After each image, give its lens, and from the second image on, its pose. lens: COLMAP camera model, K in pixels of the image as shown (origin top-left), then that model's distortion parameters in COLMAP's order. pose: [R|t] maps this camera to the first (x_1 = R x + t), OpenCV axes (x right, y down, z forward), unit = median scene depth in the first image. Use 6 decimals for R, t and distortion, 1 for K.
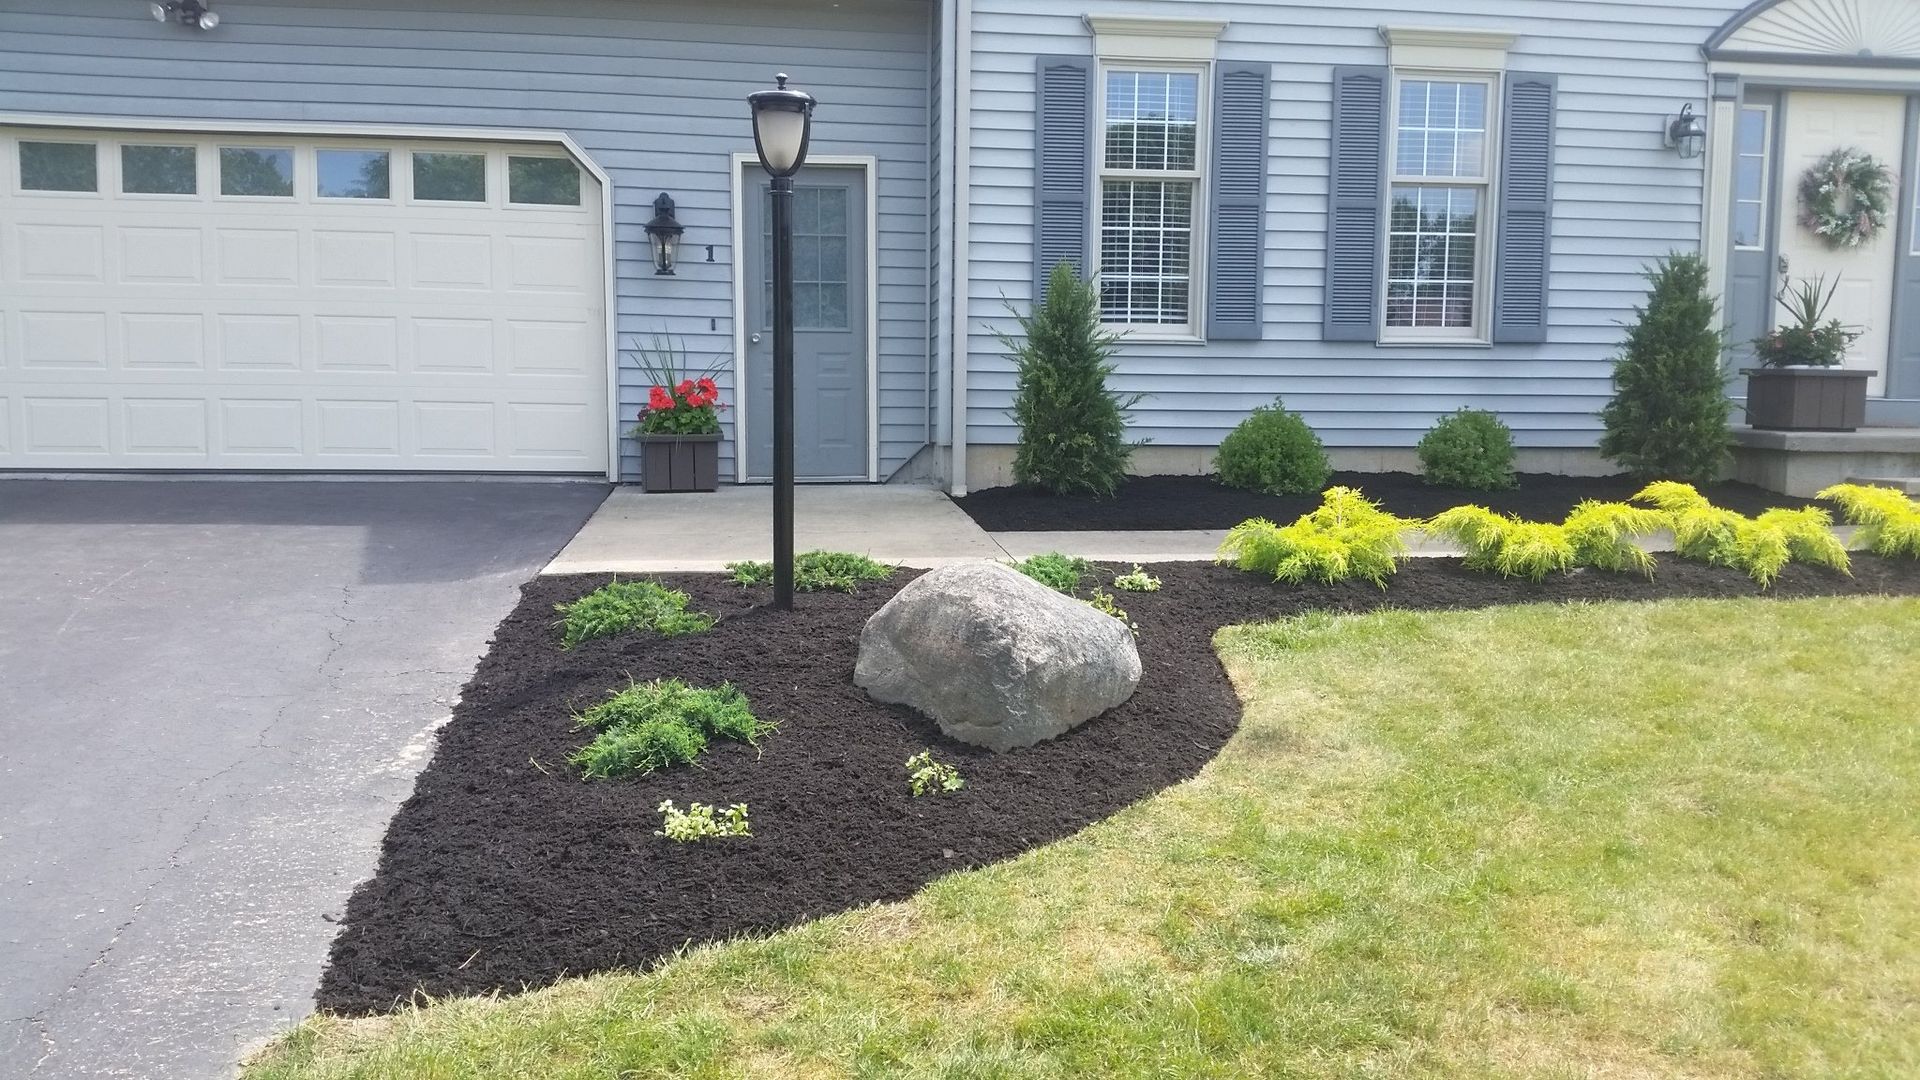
lens RADIAL K [[1548.7, 0, 968.8], [0, 1548.7, 536.5], [0, 0, 1]] dist [0.170050, -0.381006]
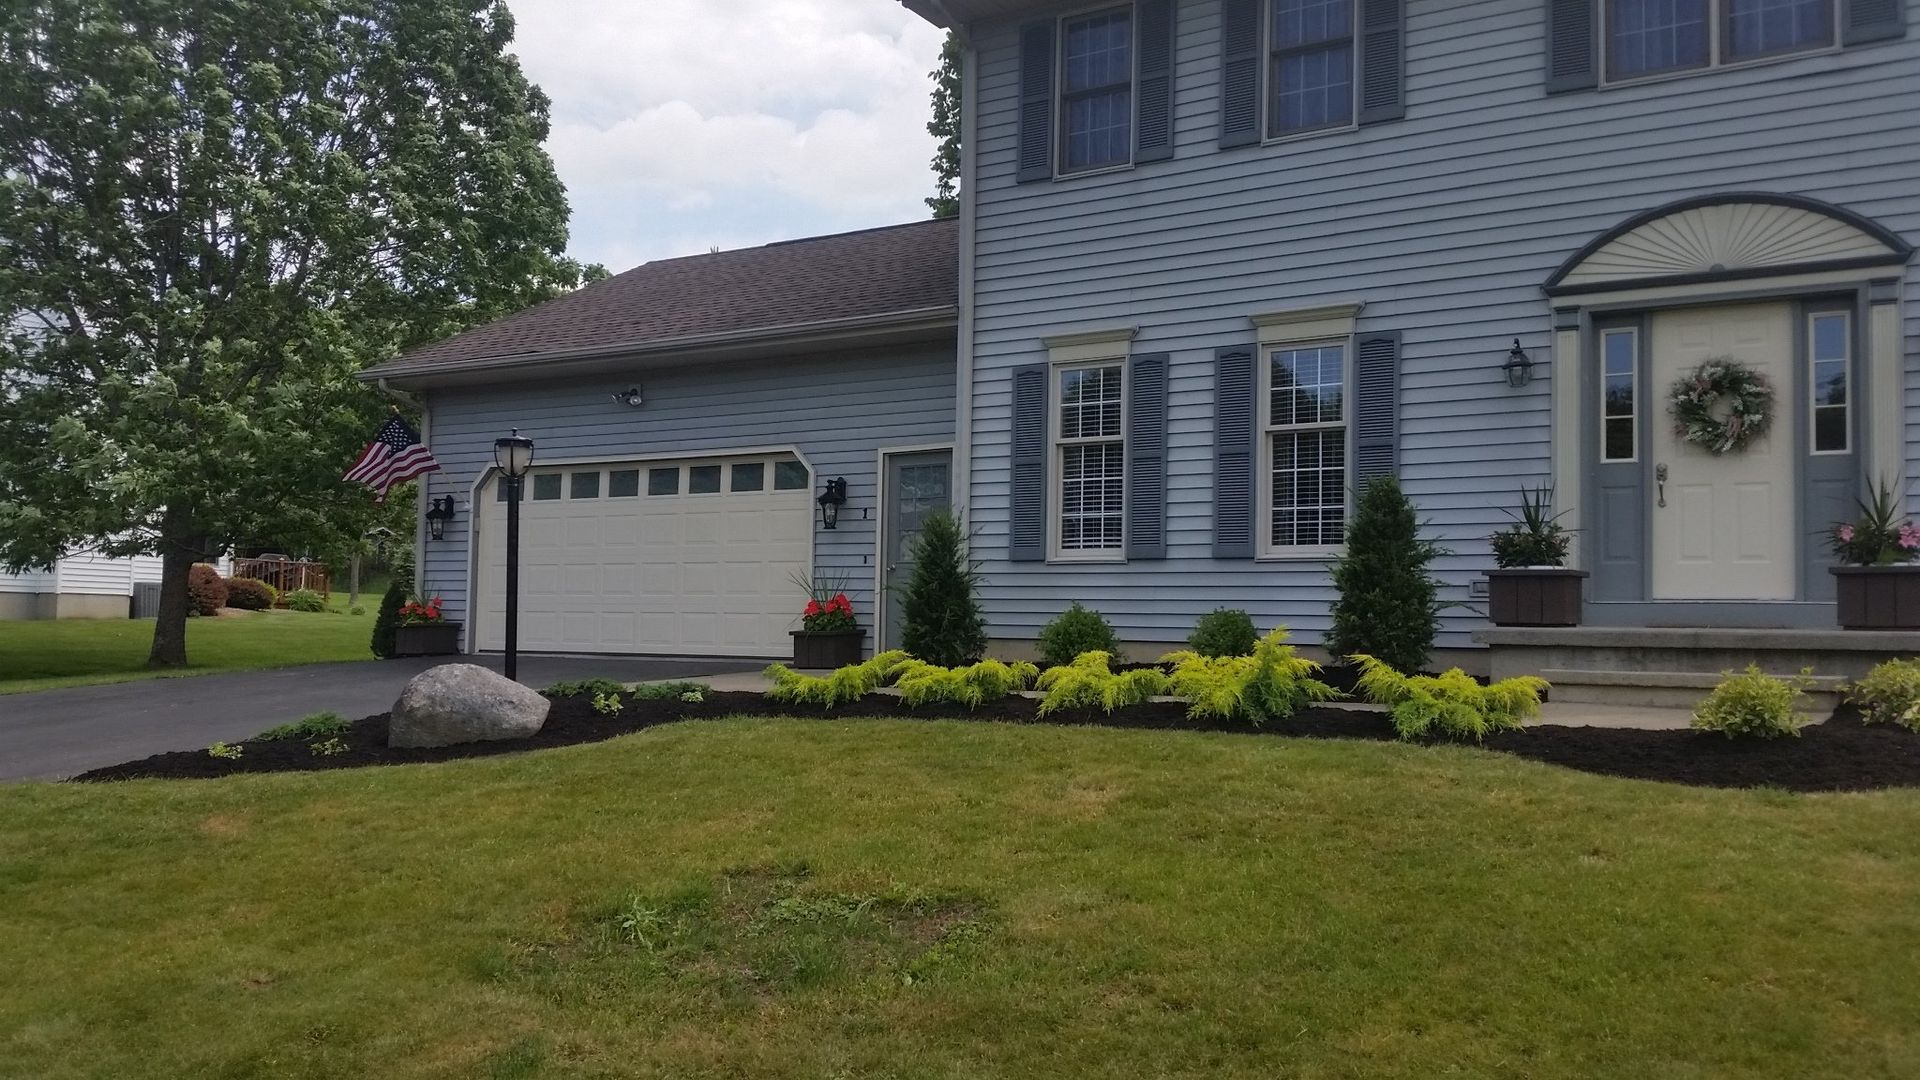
lens RADIAL K [[1544.4, 0, 961.6], [0, 1544.4, 526.2], [0, 0, 1]] dist [0.190236, -0.380599]
pose [[0.771328, -0.044455, -0.634883, 0.865730], [-0.063701, 0.987156, -0.146513, 0.045417], [0.633242, 0.153453, 0.758589, -0.077623]]
